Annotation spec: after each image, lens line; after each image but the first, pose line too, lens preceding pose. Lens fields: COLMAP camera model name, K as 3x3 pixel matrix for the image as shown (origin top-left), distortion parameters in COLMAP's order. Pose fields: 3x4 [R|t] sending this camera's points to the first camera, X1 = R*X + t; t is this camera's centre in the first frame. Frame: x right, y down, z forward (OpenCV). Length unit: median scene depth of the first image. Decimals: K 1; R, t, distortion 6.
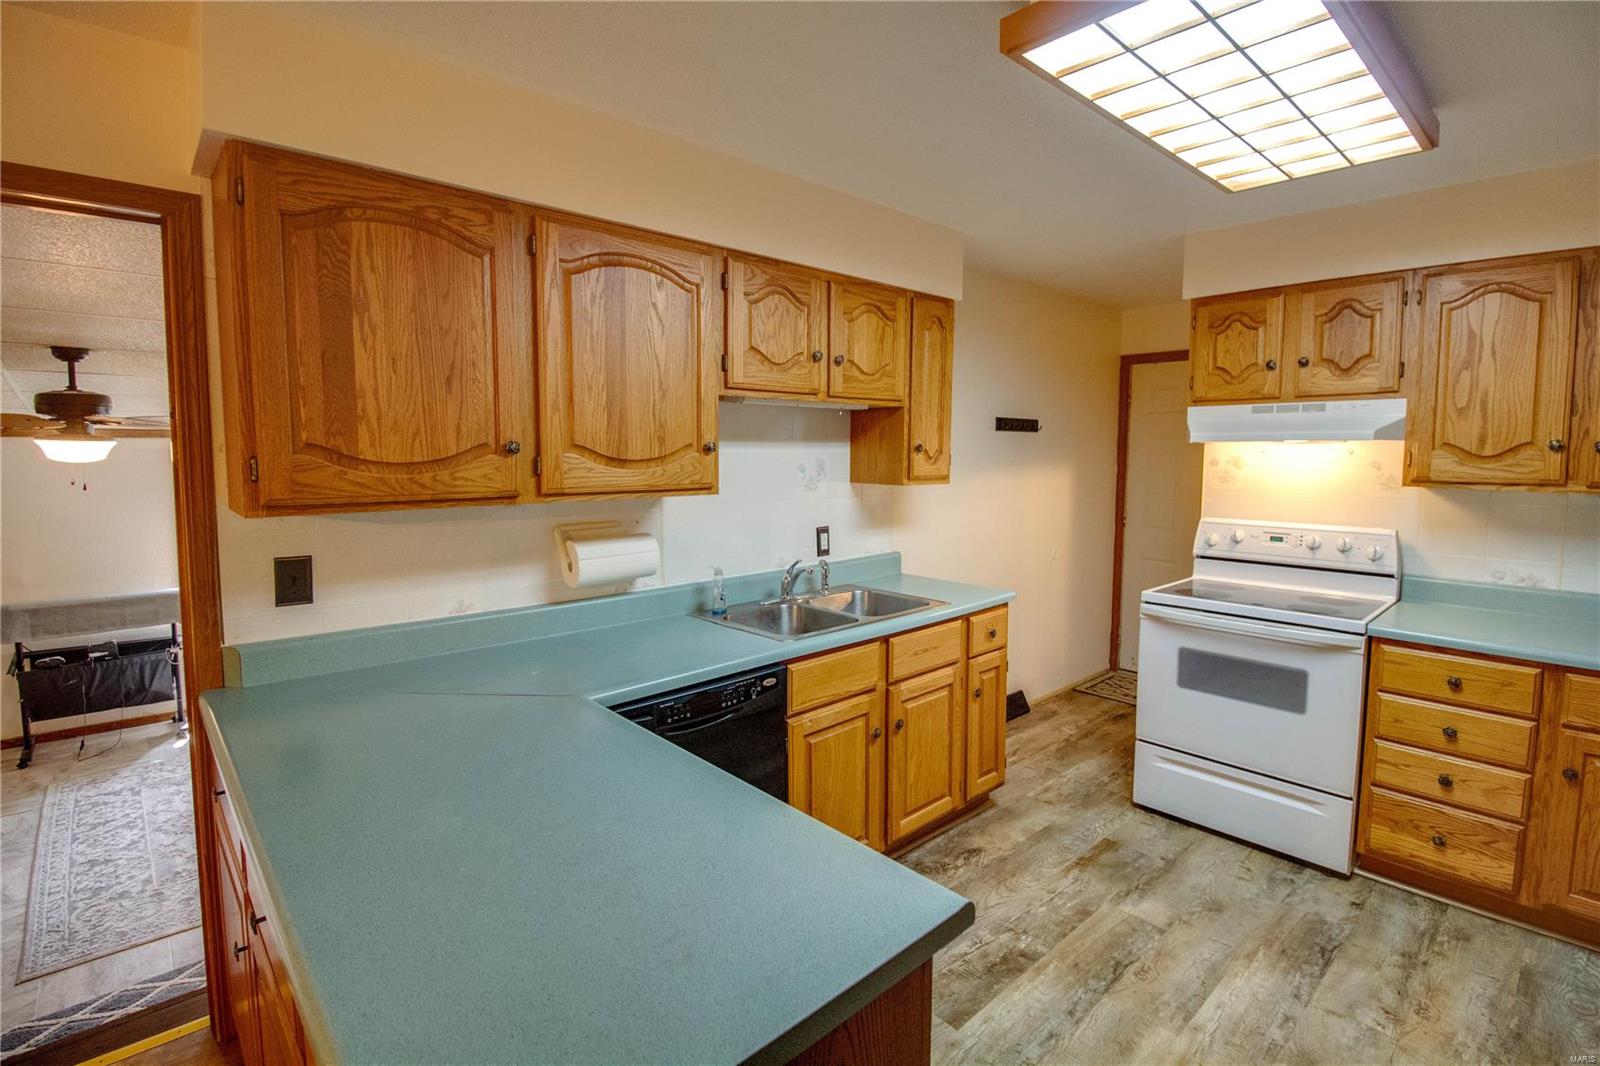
lens RADIAL K [[768.6, 0, 831.6], [0, 768.6, 510.1], [0, 0, 1]] dist [-0.005531, -0.004024]
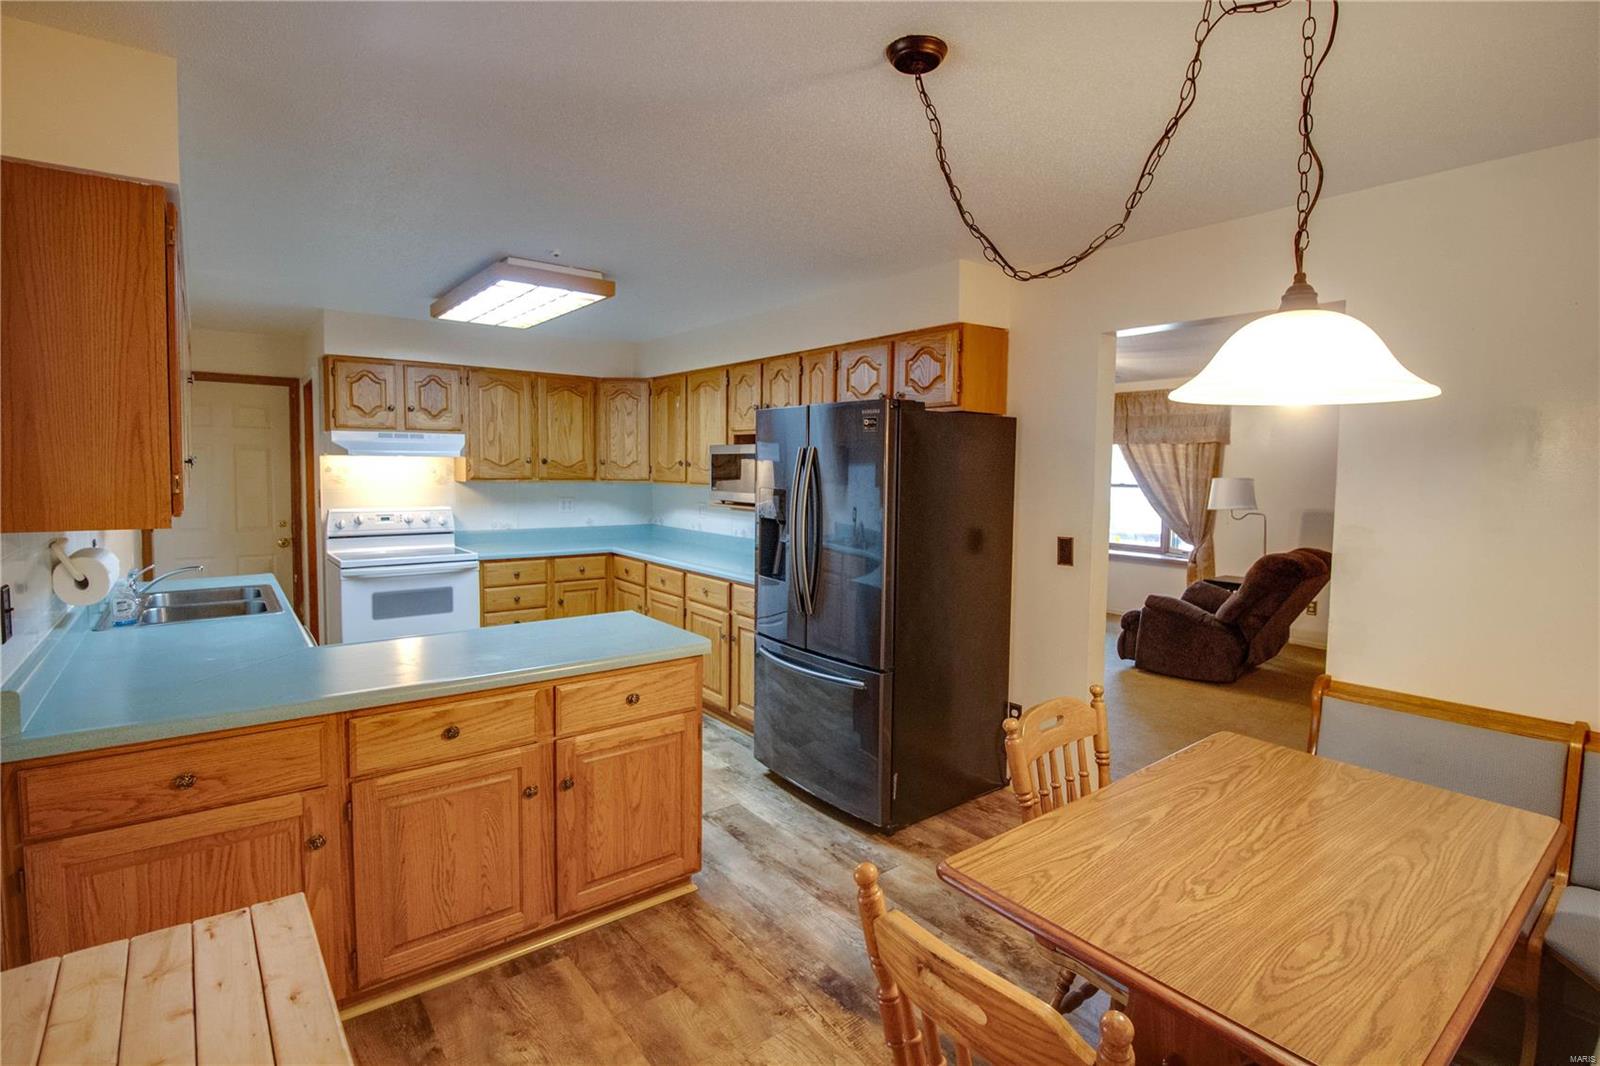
lens RADIAL K [[768.6, 0, 814.2], [0, 768.6, 512.1], [0, 0, 1]] dist [-0.005531, -0.004024]
pose [[0.079569, -0.063918, 0.994778, -1.078822], [0.065521, 0.996119, 0.058764, -0.011879], [-0.994674, 0.060503, 0.083449, 0.010234]]
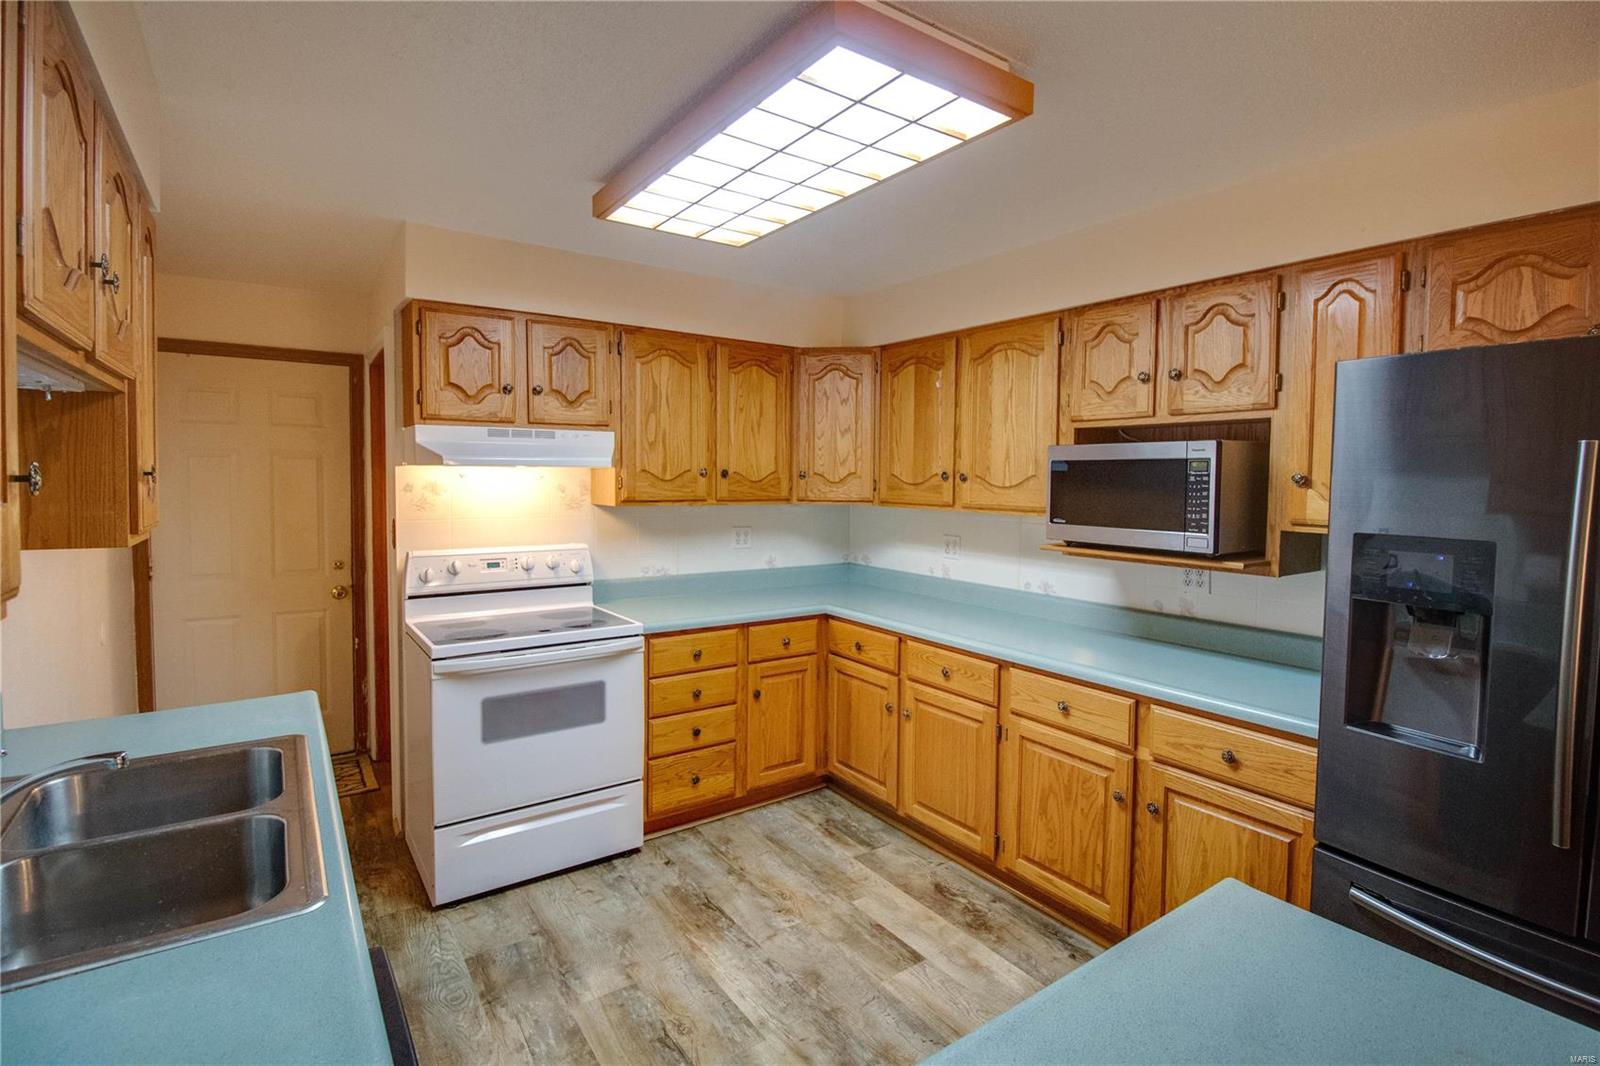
lens RADIAL K [[768.6, 0, 806.7], [0, 768.6, 510.6], [0, 0, 1]] dist [-0.005531, -0.004024]
pose [[0.143495, -0.050060, 0.988384, -0.398593], [0.068760, 0.996811, 0.040504, -0.053424], [-0.987259, 0.062149, 0.146480, 0.553184]]
